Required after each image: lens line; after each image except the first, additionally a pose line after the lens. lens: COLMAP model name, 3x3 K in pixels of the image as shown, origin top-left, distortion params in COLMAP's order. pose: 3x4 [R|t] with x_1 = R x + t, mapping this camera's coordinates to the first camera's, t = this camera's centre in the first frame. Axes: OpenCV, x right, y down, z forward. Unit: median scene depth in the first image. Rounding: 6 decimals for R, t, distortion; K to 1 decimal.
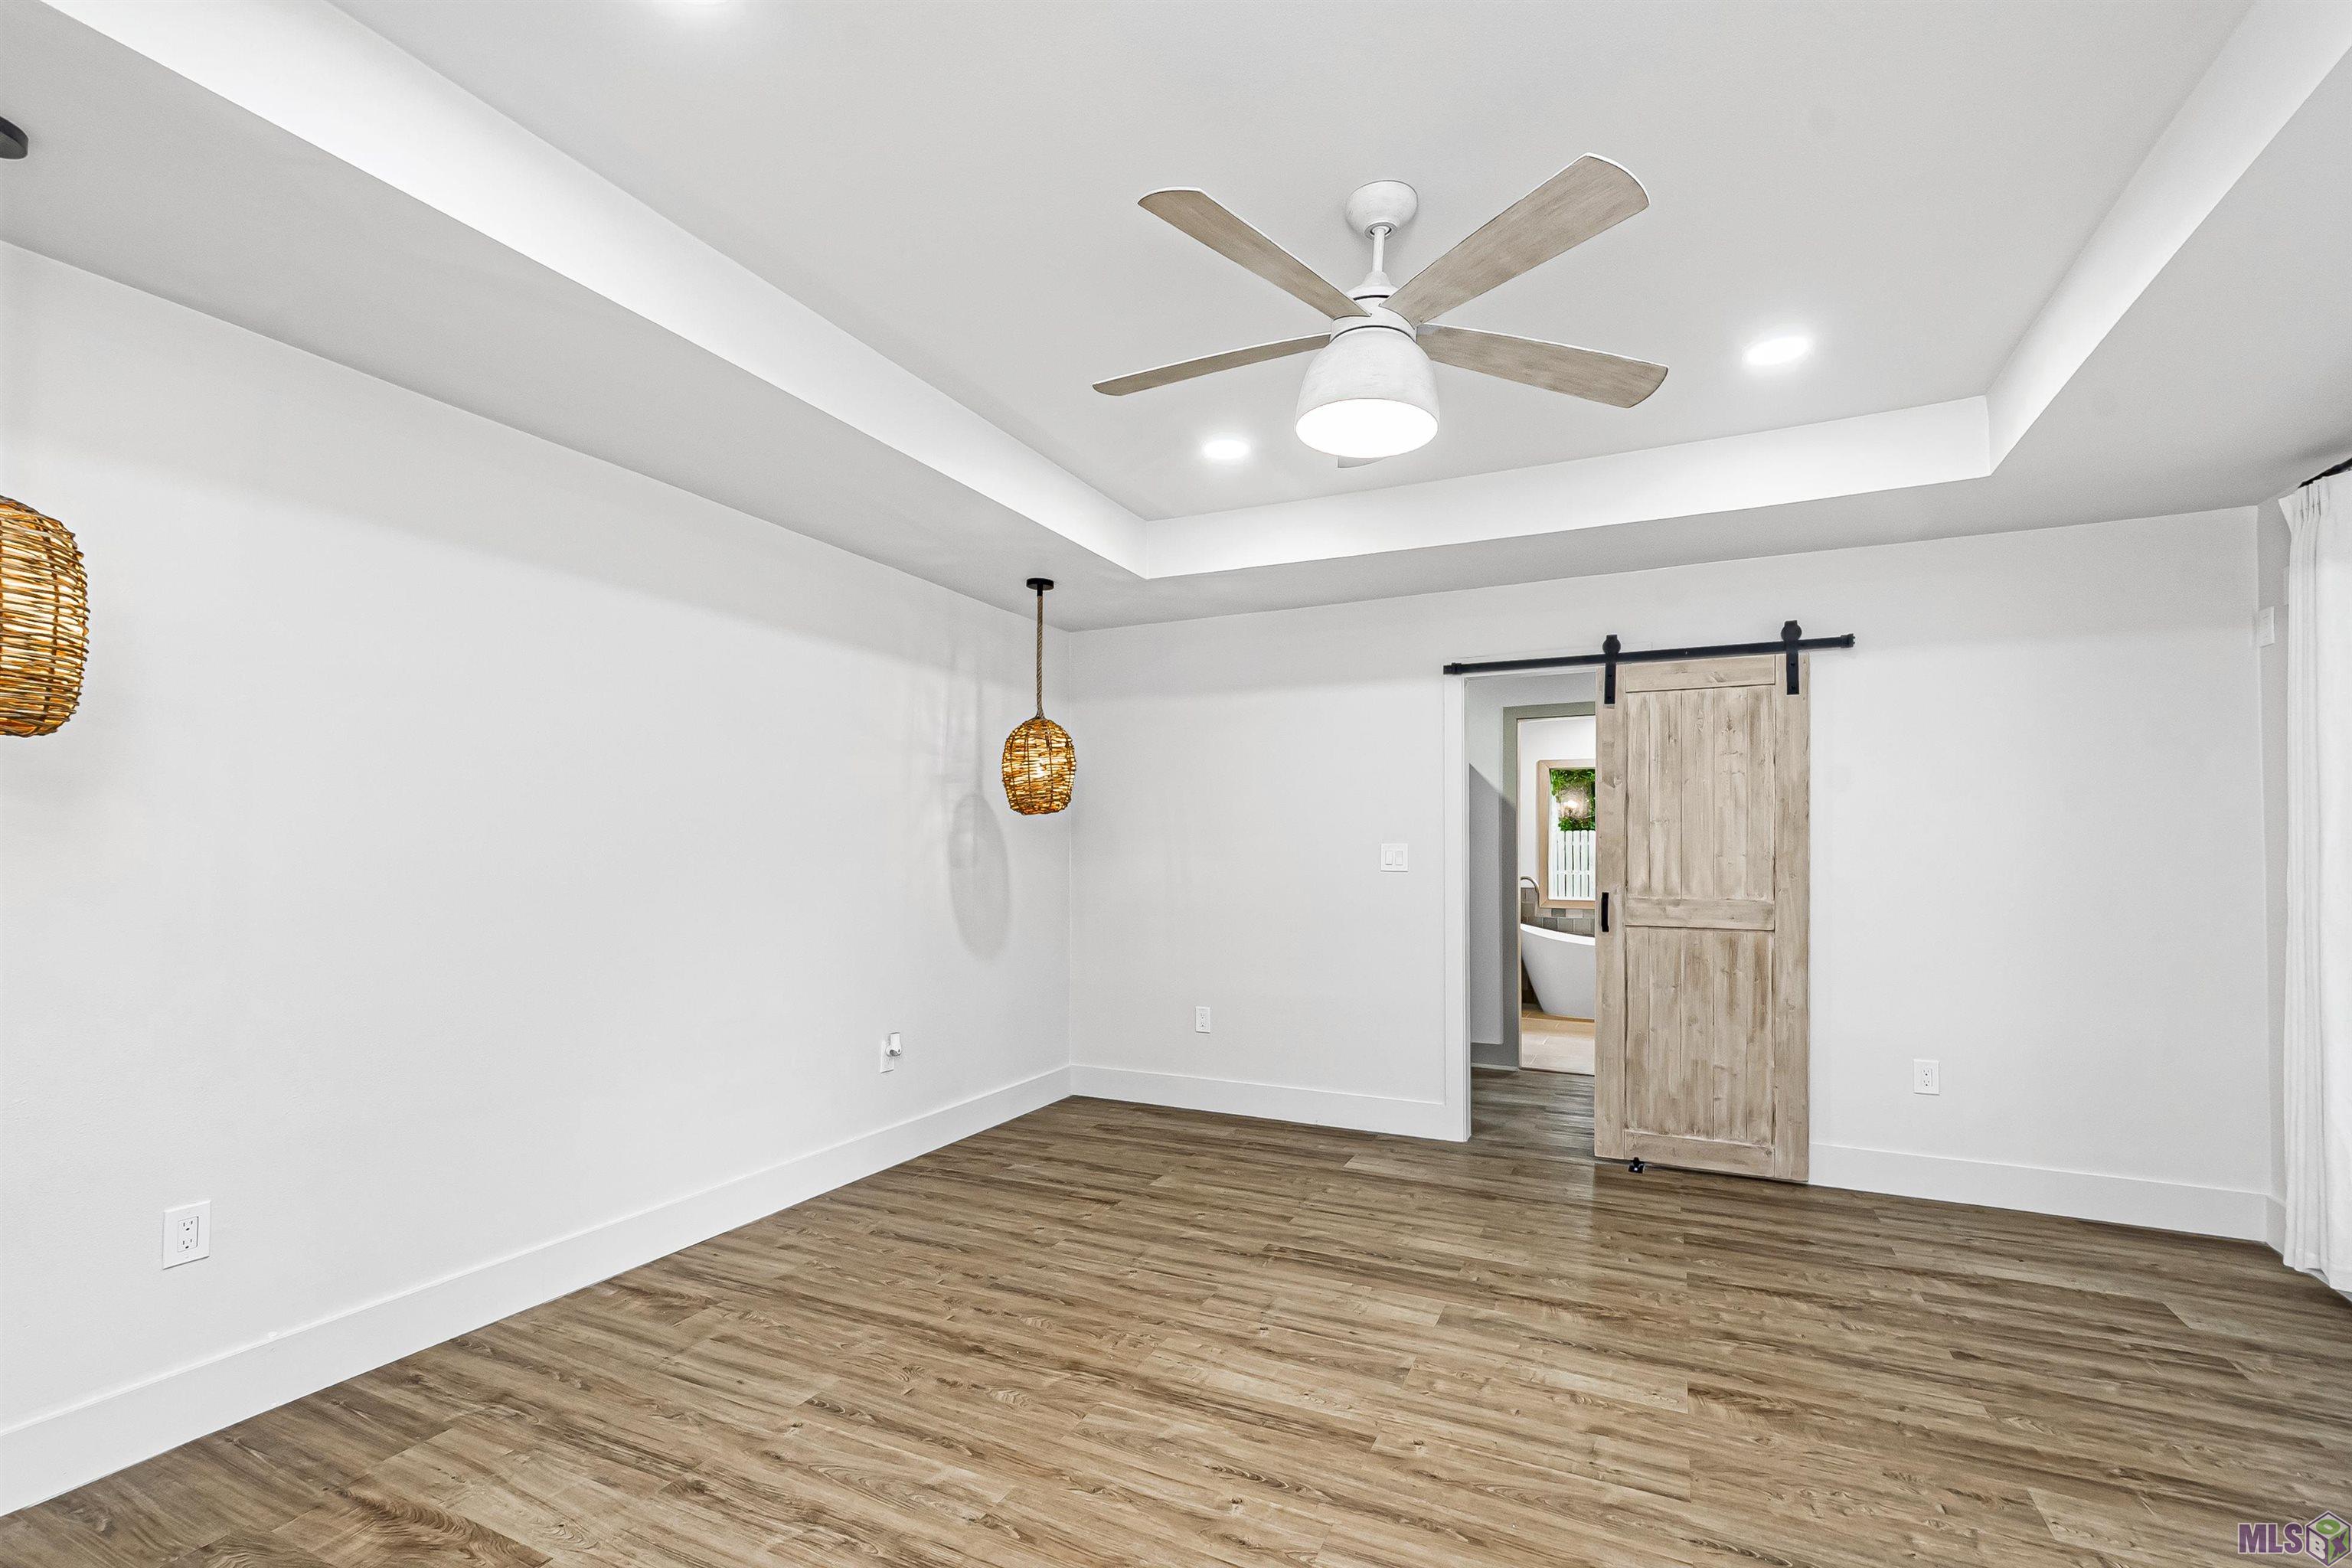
lens RADIAL K [[1049.8, 0, 1187.6], [0, 1049.8, 840.8], [0, 0, 1]] dist [0.005207, -0.002754]
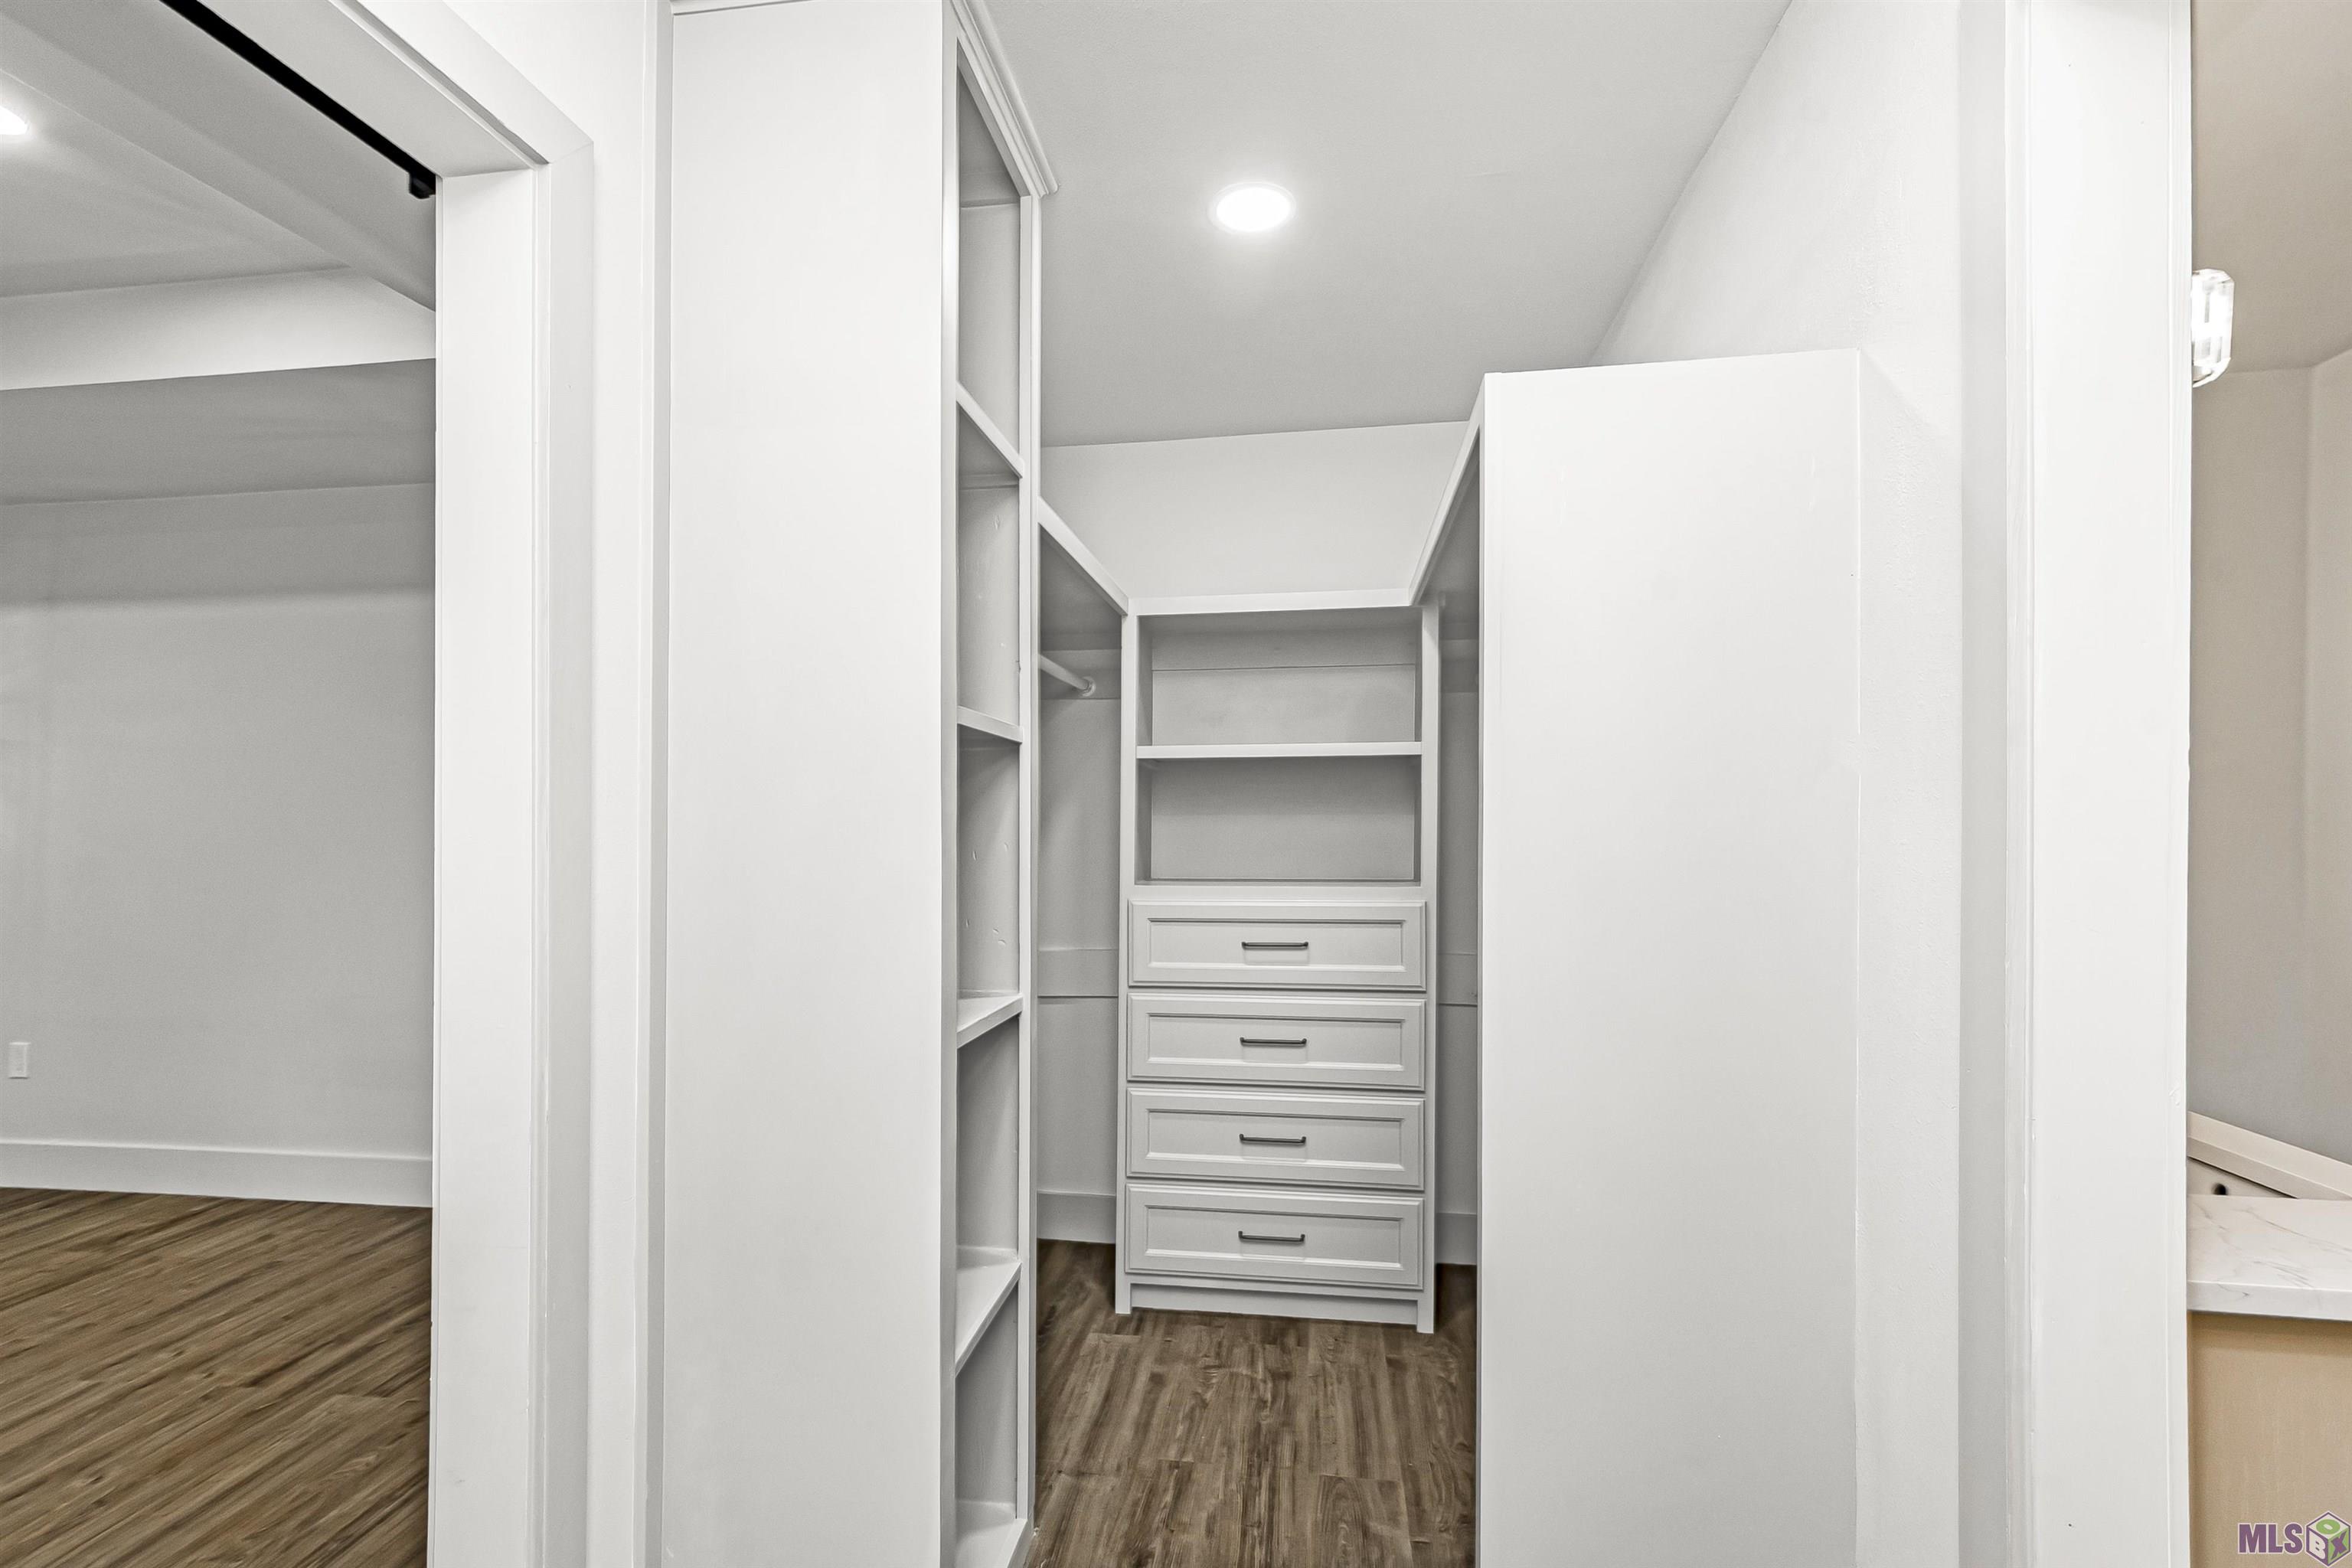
lens RADIAL K [[1049.8, 0, 1177.2], [0, 1049.8, 803.4], [0, 0, 1]] dist [0.005207, -0.002754]
pose [[0.301176, -0.017436, -0.953409, 0.686131], [0.023892, 0.999657, -0.010735, 0.023015], [0.953269, -0.019546, 0.301489, 1.332090]]
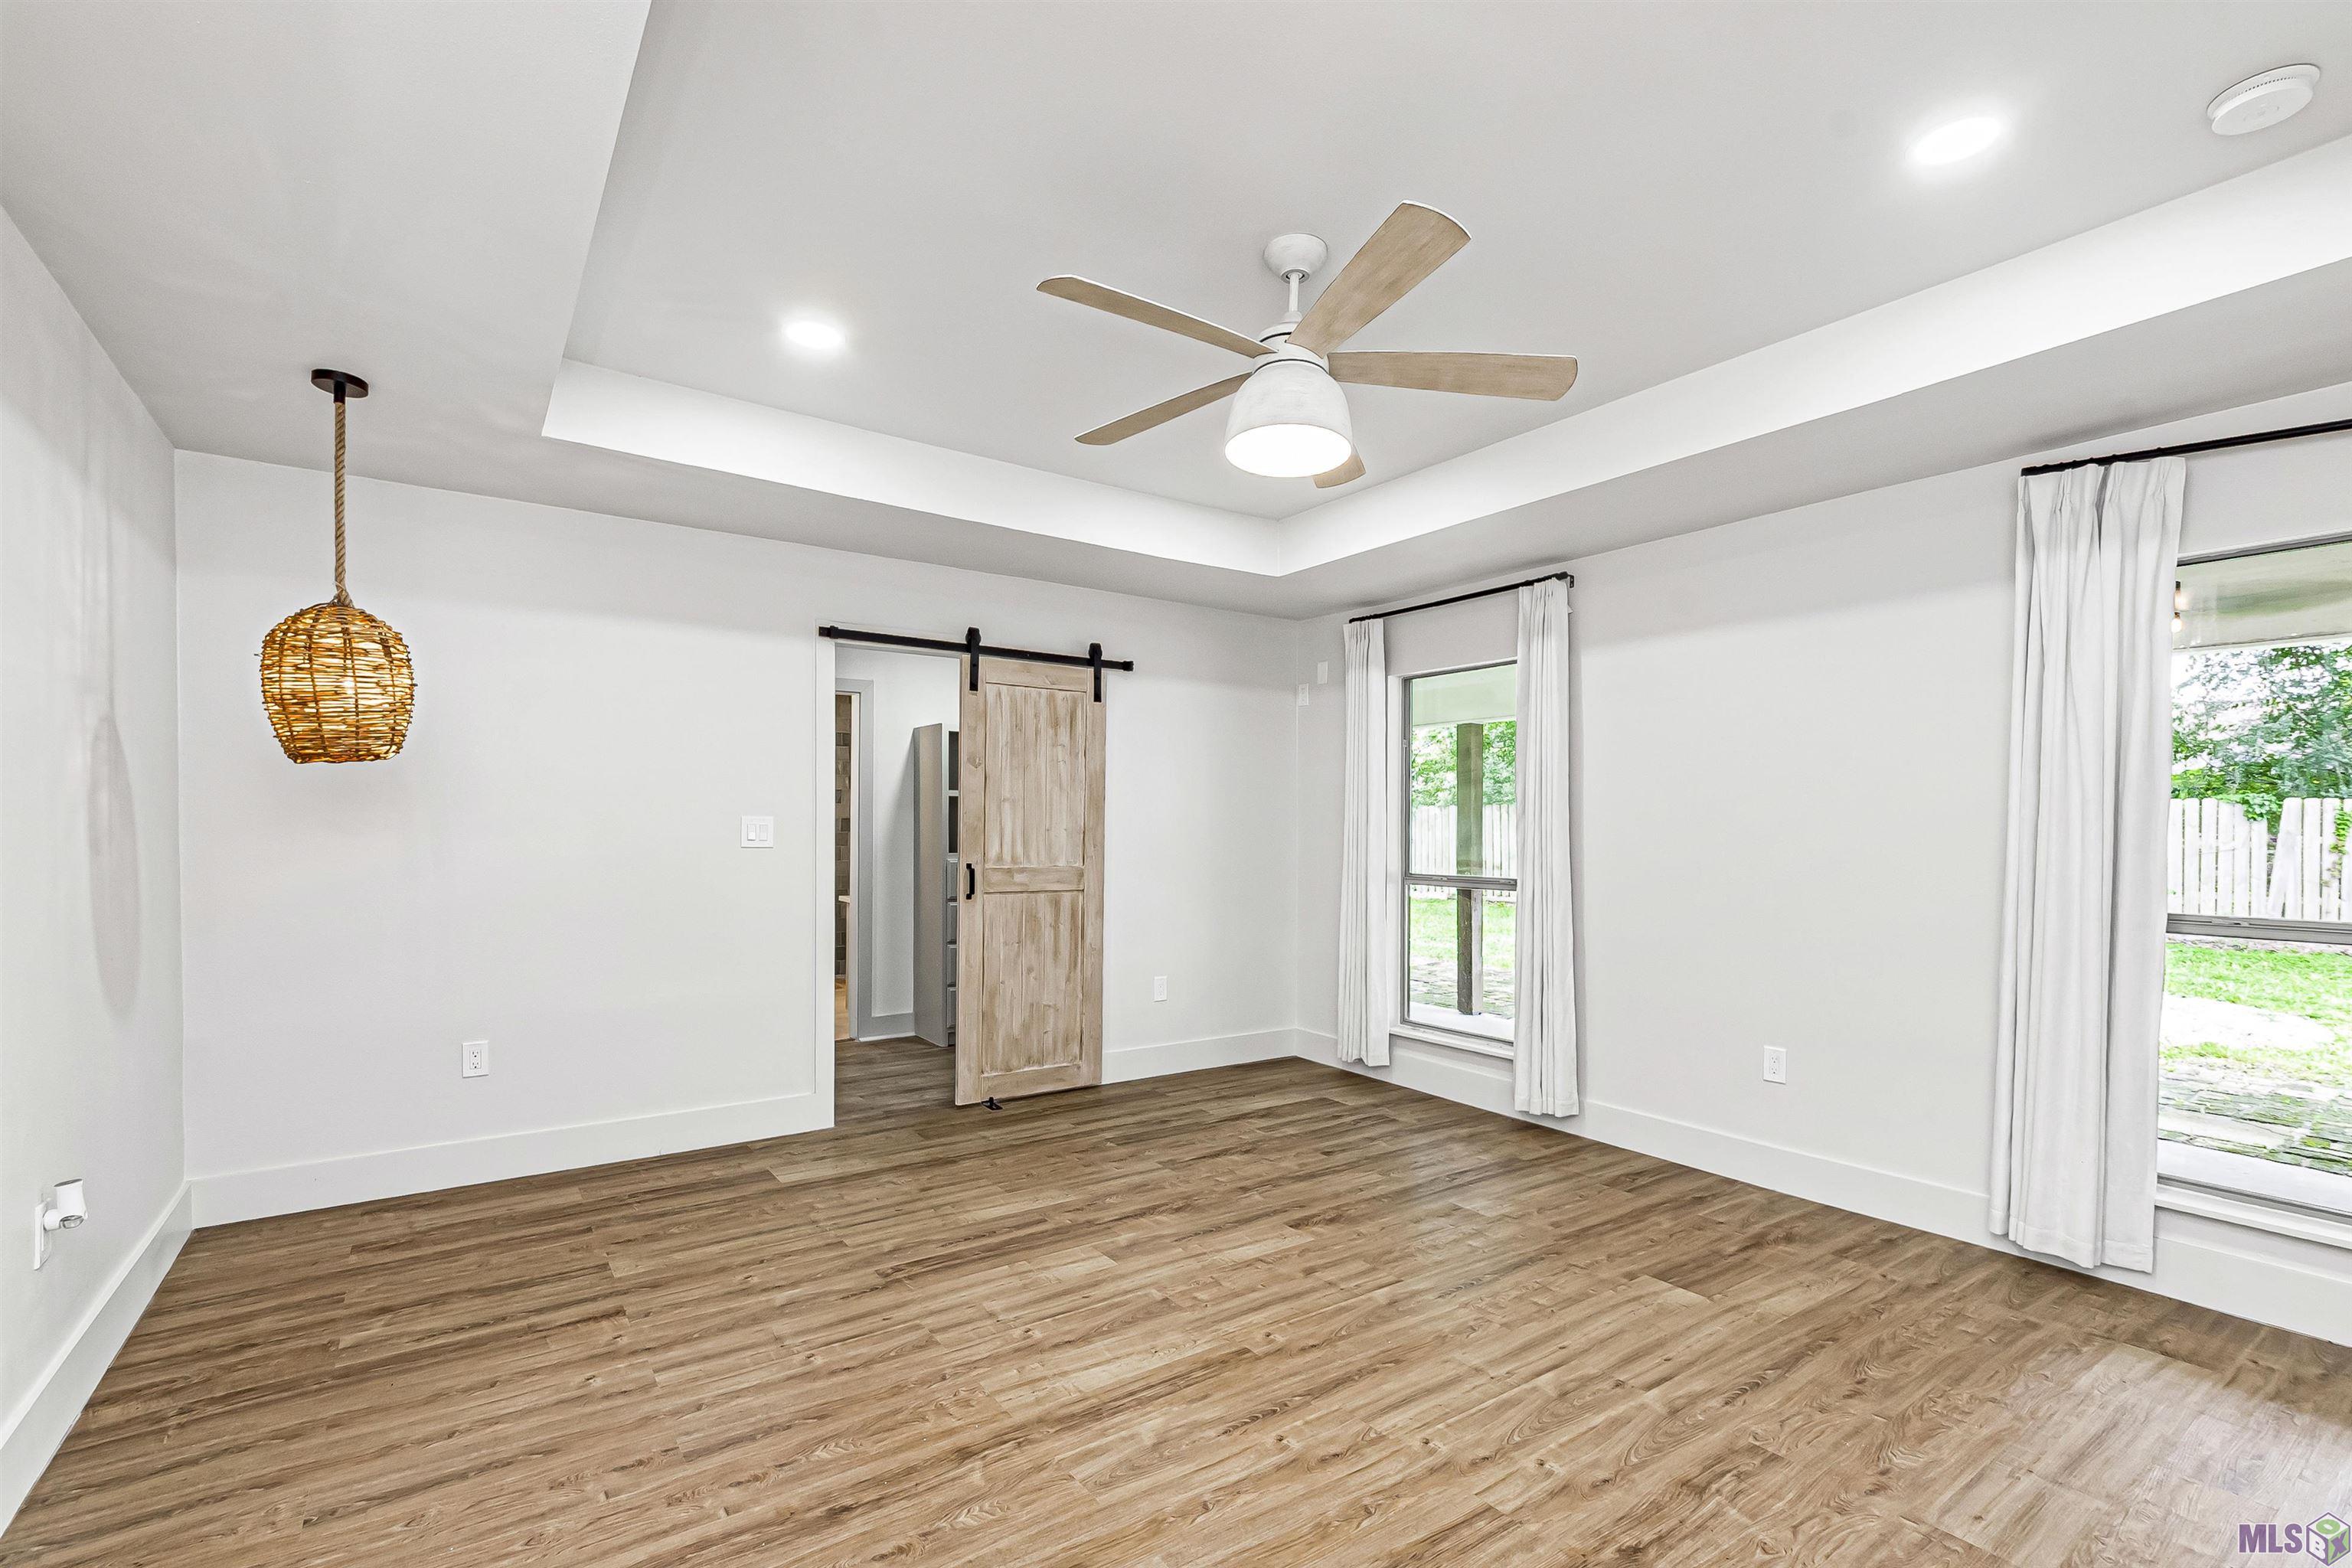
lens RADIAL K [[1049.8, 0, 1164.5], [0, 1049.8, 845.3], [0, 0, 1]] dist [0.005207, -0.002754]
pose [[0.491498, -0.014574, 0.870757, -0.509383], [-0.013243, 0.999619, 0.024205, 0.001216], [-0.870778, -0.023428, 0.491118, 0.323904]]
